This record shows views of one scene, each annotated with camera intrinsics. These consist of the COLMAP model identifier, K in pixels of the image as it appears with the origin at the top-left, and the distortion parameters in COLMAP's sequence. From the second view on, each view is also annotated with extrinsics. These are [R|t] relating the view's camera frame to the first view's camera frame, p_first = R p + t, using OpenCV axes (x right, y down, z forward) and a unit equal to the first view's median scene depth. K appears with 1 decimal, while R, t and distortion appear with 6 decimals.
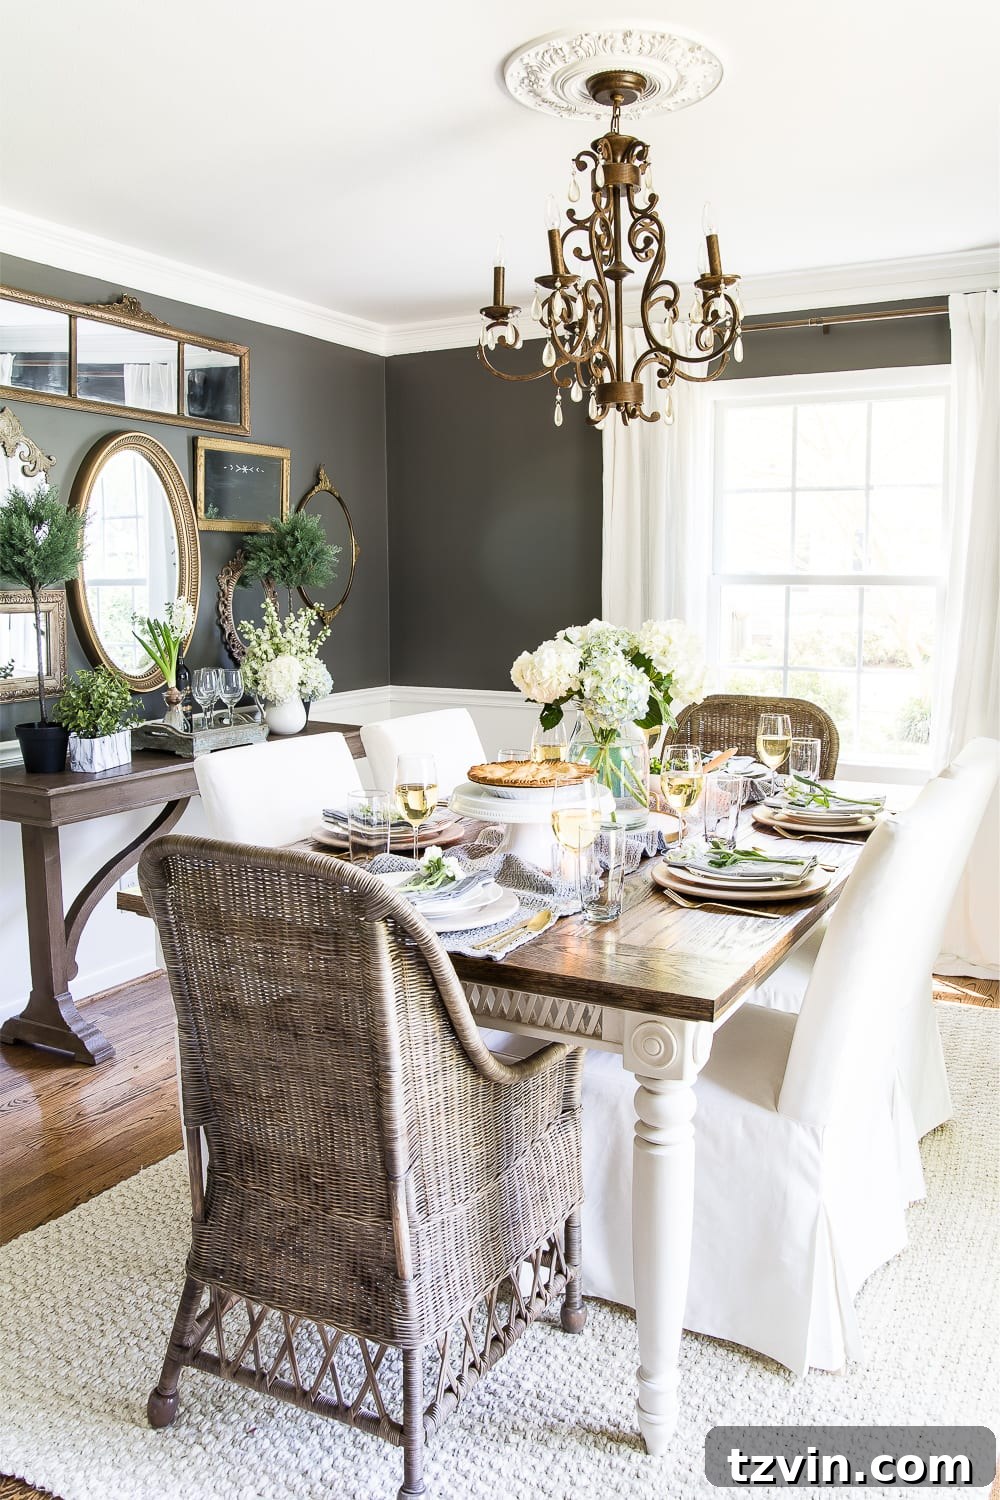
lens RADIAL K [[1227.3, 0, 500.0], [0, 1227.3, 750.0], [0, 0, 1]] dist [-0.132133, 0.141827]
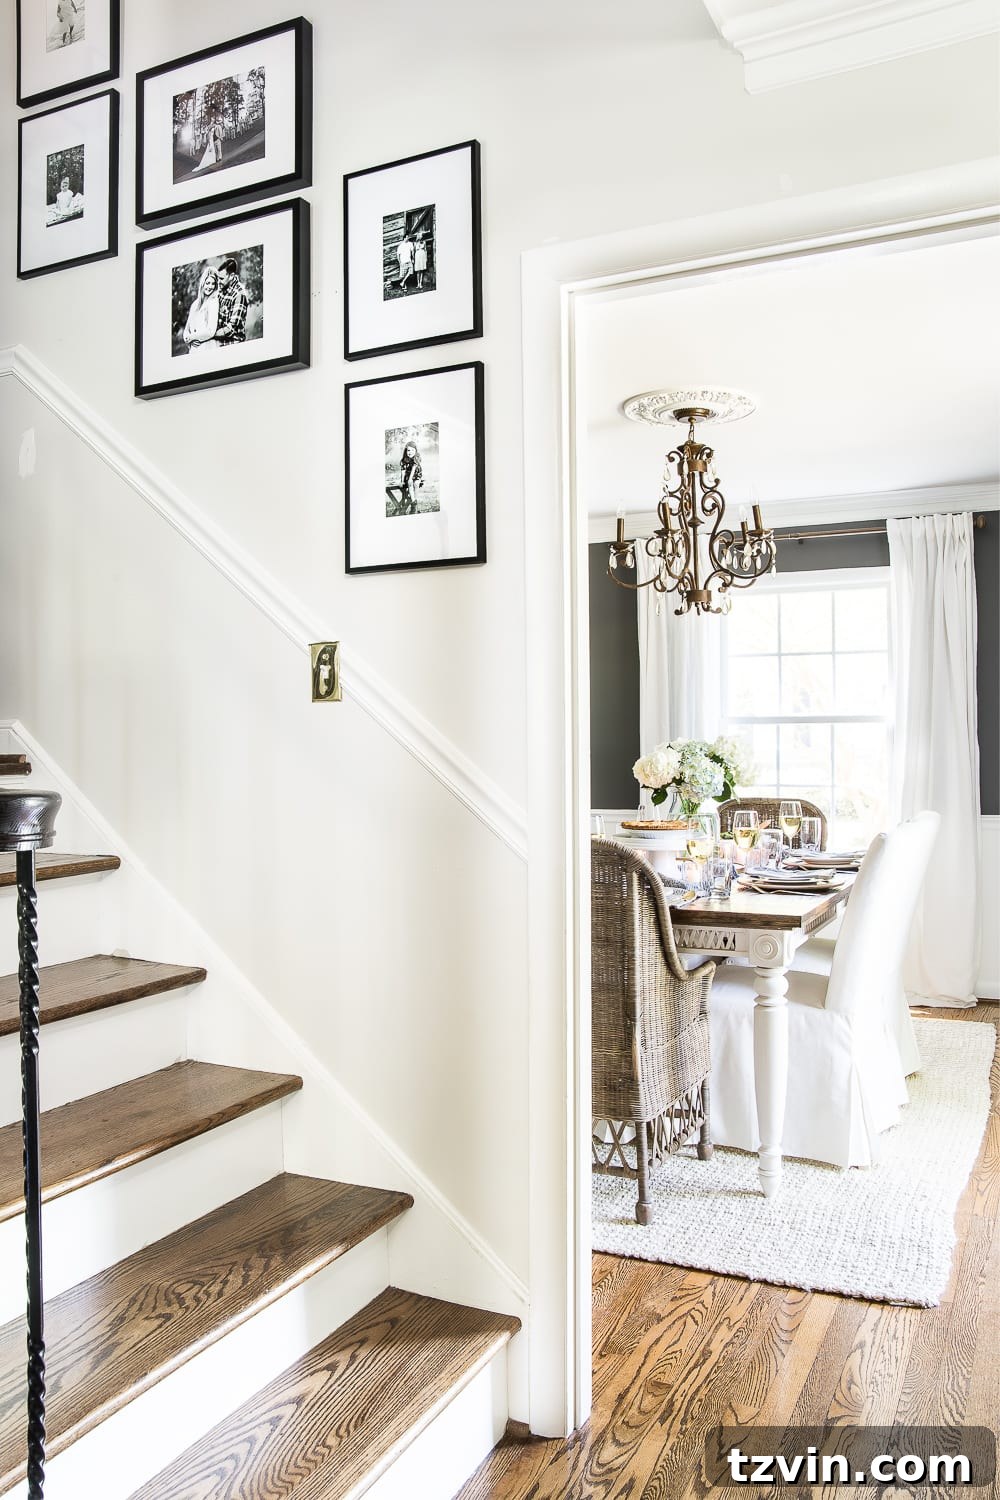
lens RADIAL K [[1227.3, 0, 500.0], [0, 1227.3, 750.0], [0, 0, 1]] dist [-0.132133, 0.141827]
pose [[0.998690, -0.005577, 0.050867, -0.257249], [0.012307, 0.991044, -0.132966, 0.127292], [-0.049670, 0.133418, 0.989814, -0.592857]]
